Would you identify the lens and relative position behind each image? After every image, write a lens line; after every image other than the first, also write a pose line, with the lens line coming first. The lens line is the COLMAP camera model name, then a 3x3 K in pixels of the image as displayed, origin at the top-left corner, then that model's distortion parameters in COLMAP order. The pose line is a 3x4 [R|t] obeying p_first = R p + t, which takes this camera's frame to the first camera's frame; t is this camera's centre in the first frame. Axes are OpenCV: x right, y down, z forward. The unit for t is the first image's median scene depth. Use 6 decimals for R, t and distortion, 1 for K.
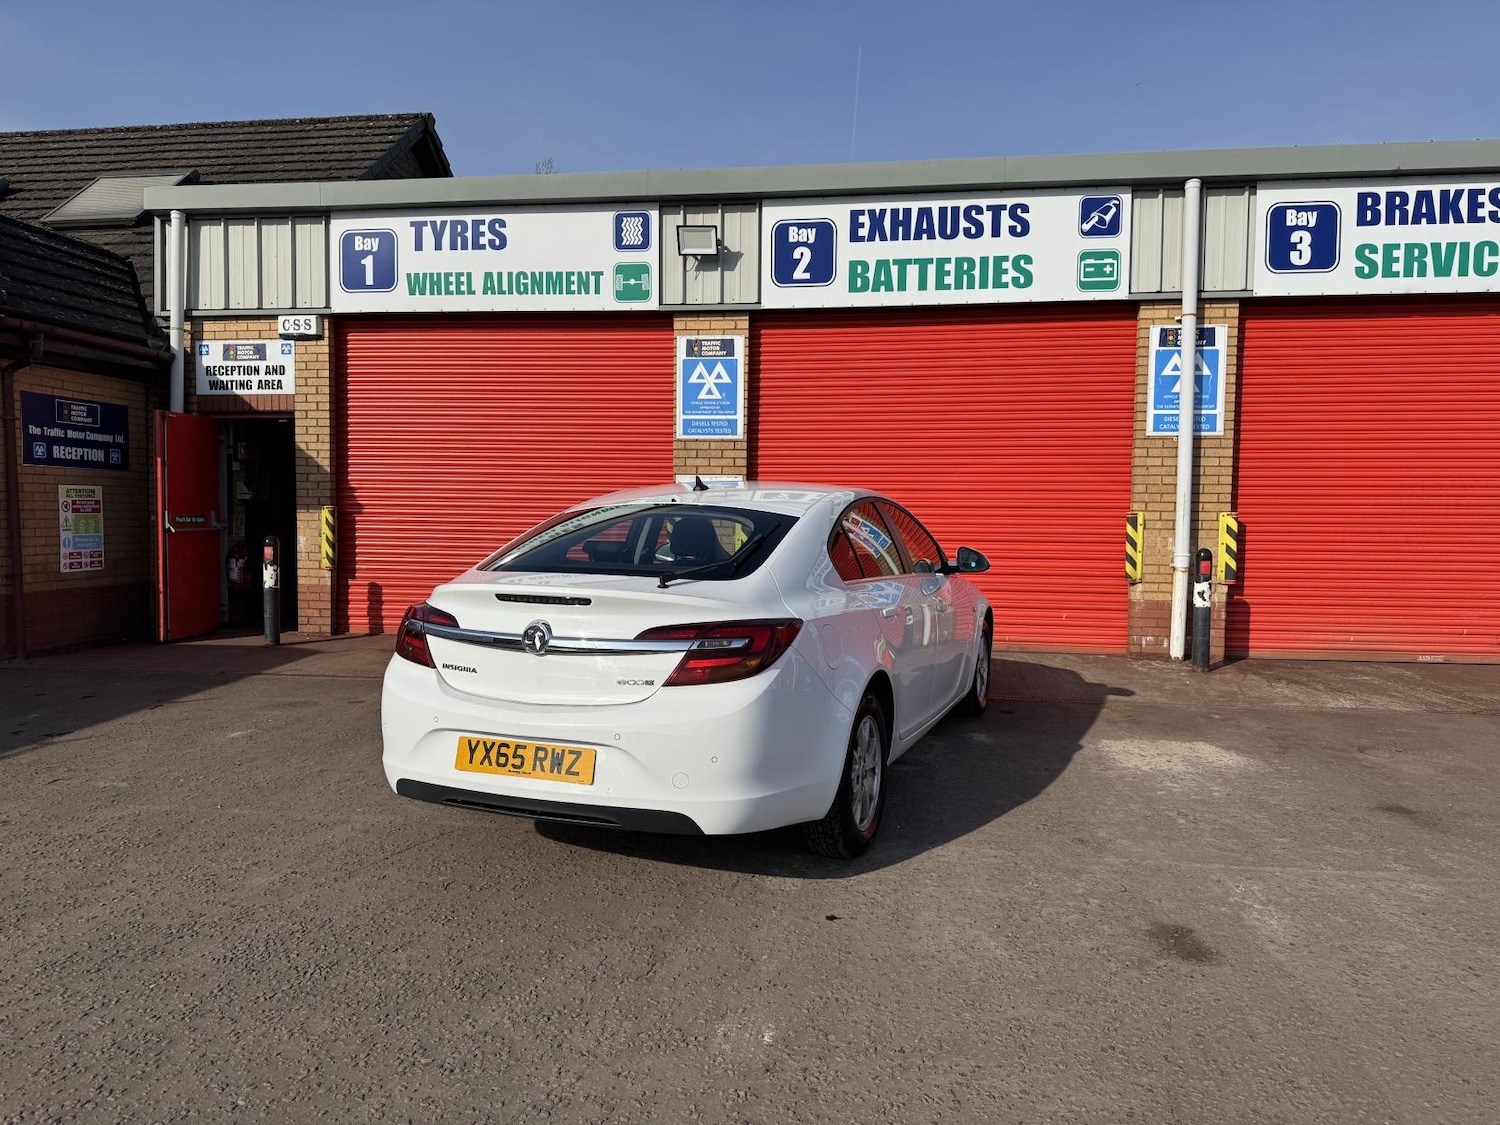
lens RADIAL K [[1090.2, 0, 744.8], [0, 1090.2, 572.3], [0, 0, 1]] dist [0.136066, -0.176843]
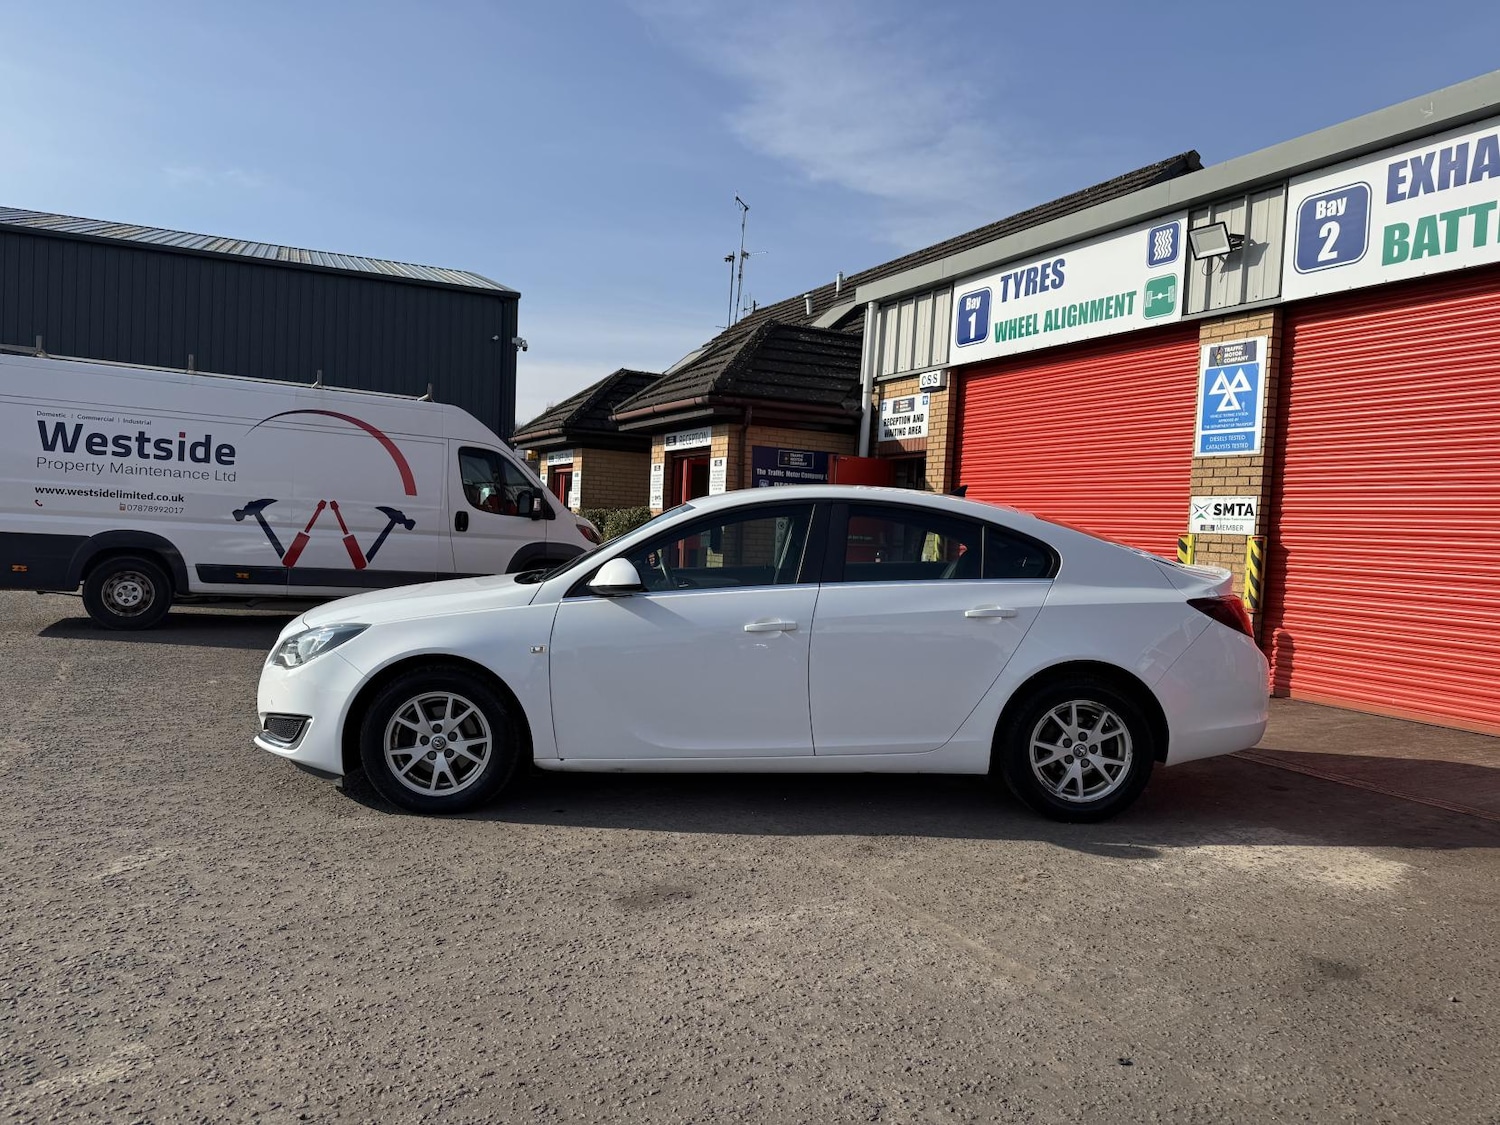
lens RADIAL K [[1071.7, 0, 724.1], [0, 1071.7, 578.1], [0, 0, 1]] dist [0.060178, -0.061778]
pose [[0.568337, 0.050780, -0.821228, 0.480678], [-0.082622, 0.996571, 0.004443, 0.007767], [0.818637, 0.065326, 0.570584, 0.171663]]
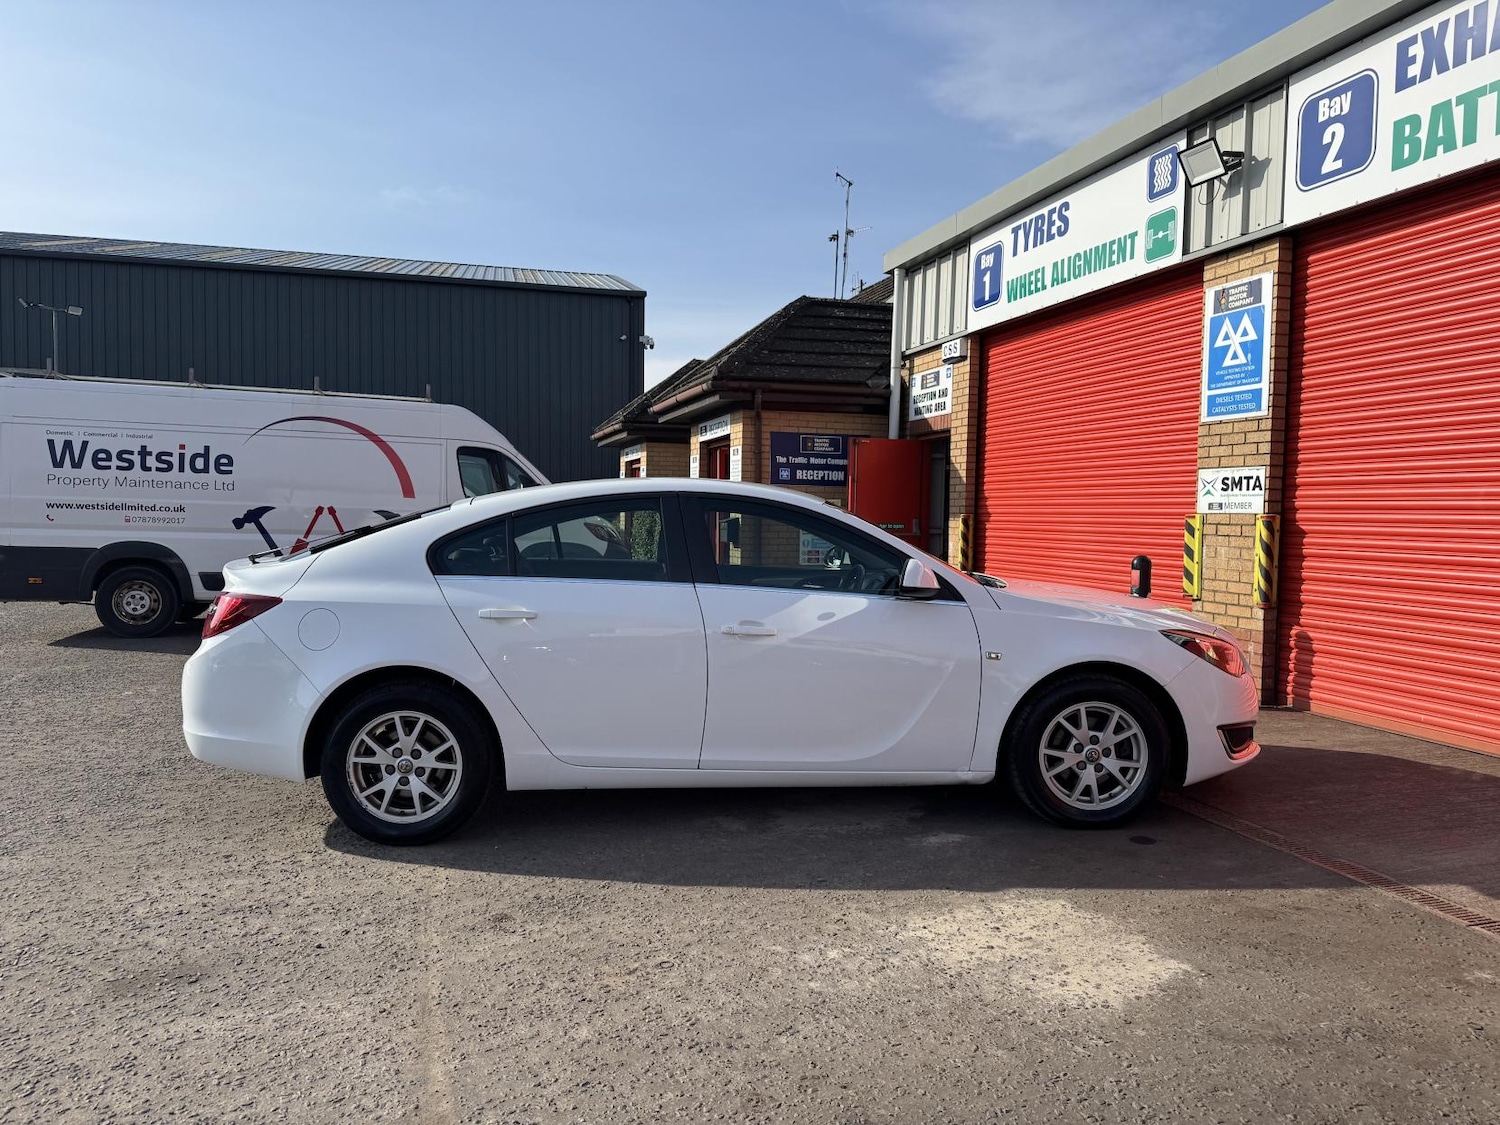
lens RADIAL K [[1068.3, 0, 718.0], [0, 1068.3, 574.1], [0, 0, 1]] dist [0.035598, -0.031947]
pose [[0.406504, 0.044933, -0.912544, 0.512880], [-0.059123, 0.997990, 0.022803, -0.013395], [0.911734, 0.044683, 0.408343, 0.399302]]
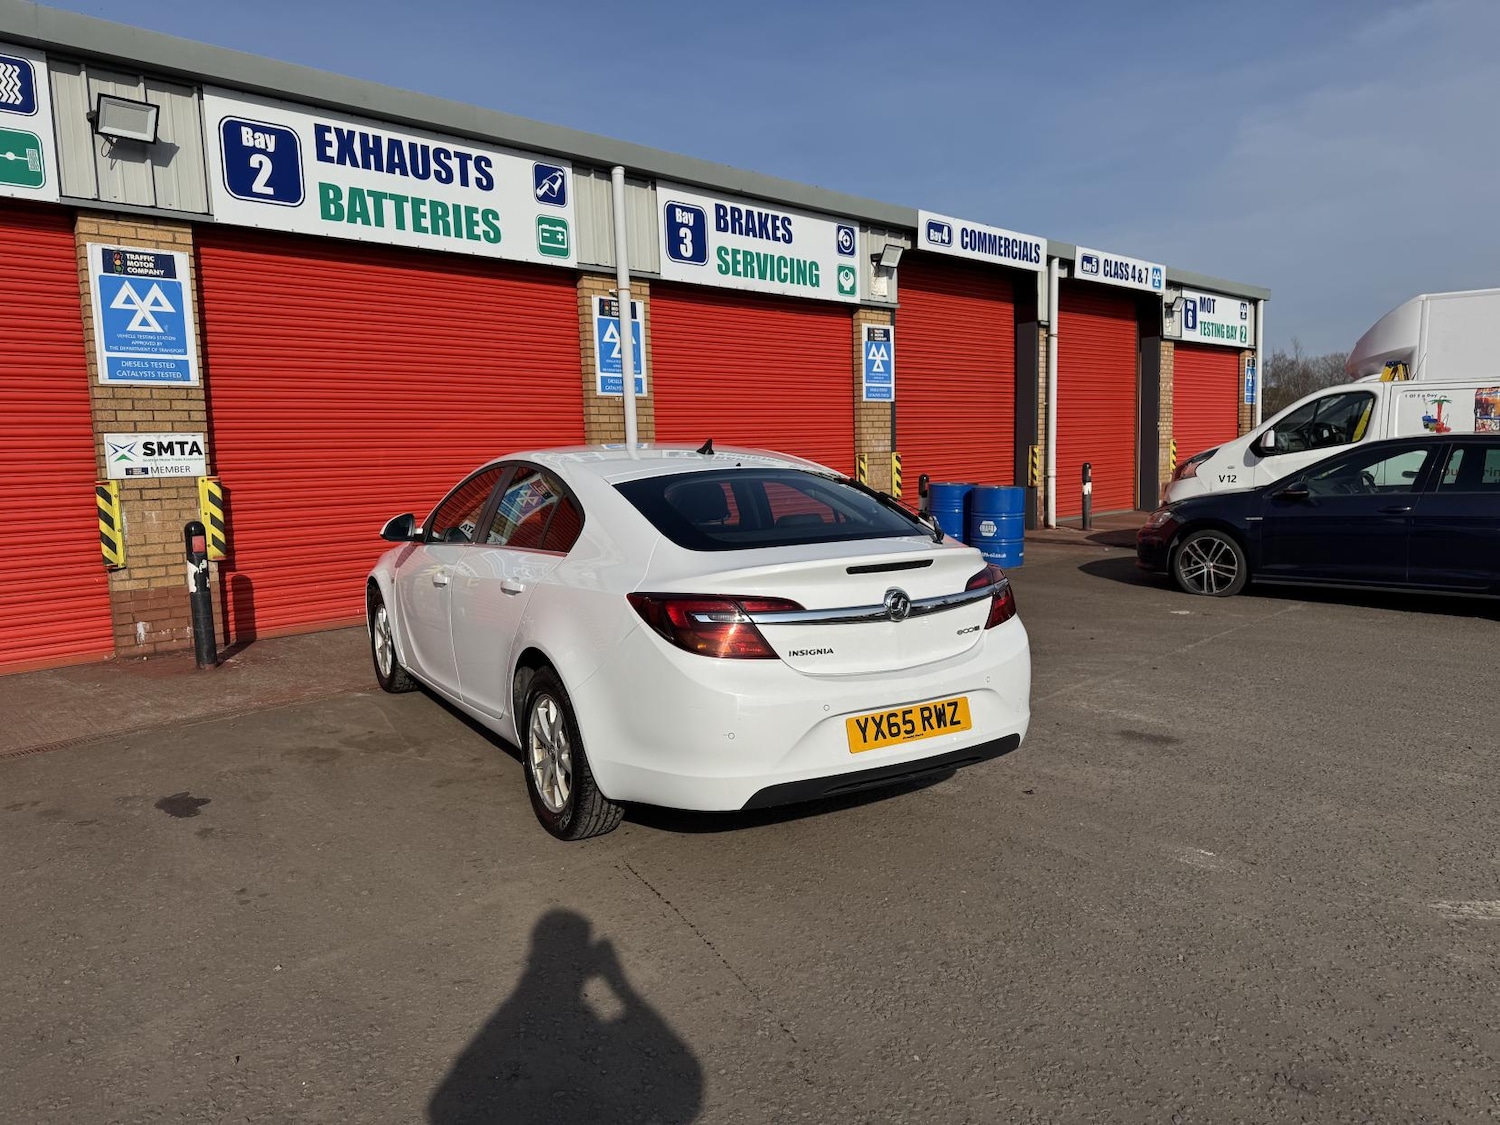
lens RADIAL K [[1076.5, 0, 760.1], [0, 1076.5, 566.3], [0, 0, 1]] dist [0.107835, -0.124662]
pose [[0.594894, -0.112471, 0.795896, -0.415087], [0.079781, 0.993535, 0.080768, -0.025772], [-0.799835, 0.015449, 0.600021, 0.211487]]
